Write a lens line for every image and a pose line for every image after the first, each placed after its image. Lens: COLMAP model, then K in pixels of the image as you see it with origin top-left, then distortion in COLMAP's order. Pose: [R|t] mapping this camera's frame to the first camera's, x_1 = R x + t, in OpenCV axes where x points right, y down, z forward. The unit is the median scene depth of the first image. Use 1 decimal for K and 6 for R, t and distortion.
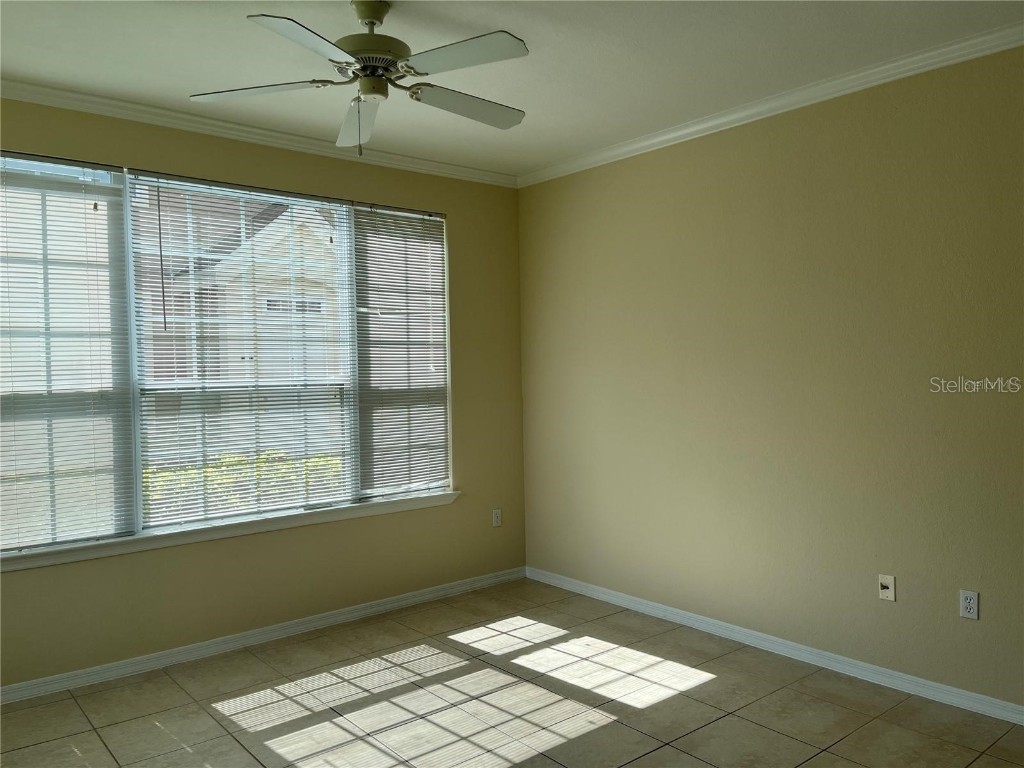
lens RADIAL K [[782.3, 0, 519.6], [0, 782.3, 389.0], [0, 0, 1]] dist [-0.003855, -0.017475]
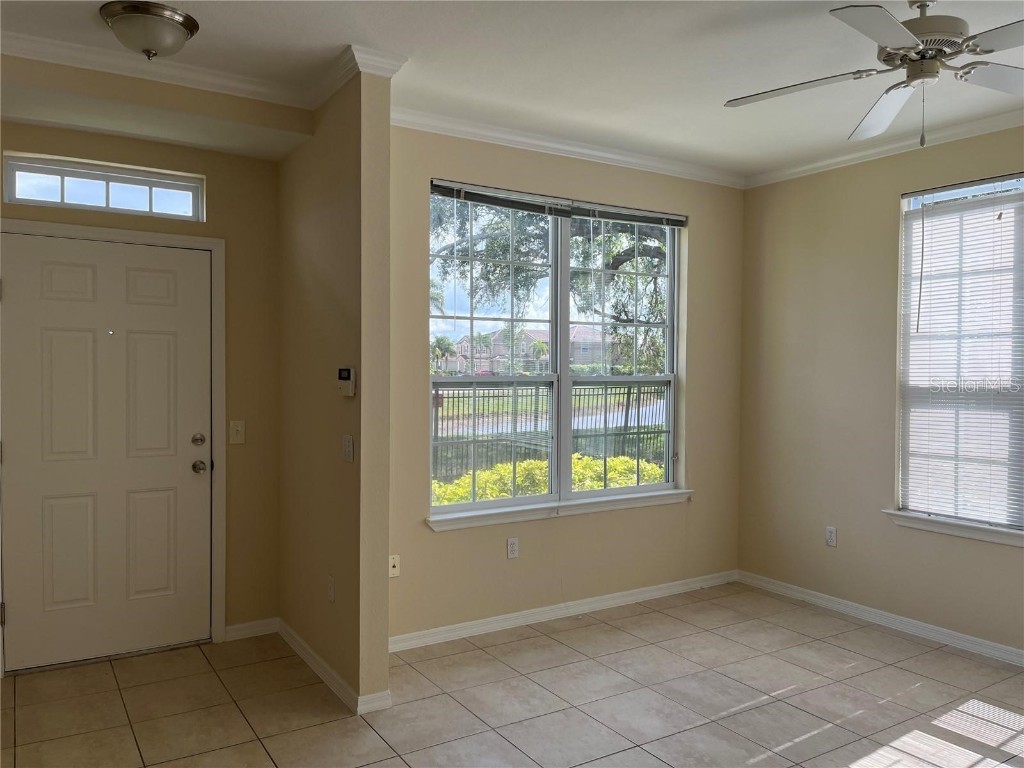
lens RADIAL K [[782.3, 0, 513.5], [0, 782.3, 383.3], [0, 0, 1]] dist [-0.003855, -0.017475]
pose [[-0.133300, 0.034186, -0.990486, 0.618730], [-0.030640, 0.998785, 0.038596, -0.024593], [0.990602, 0.035493, -0.132091, 0.486526]]
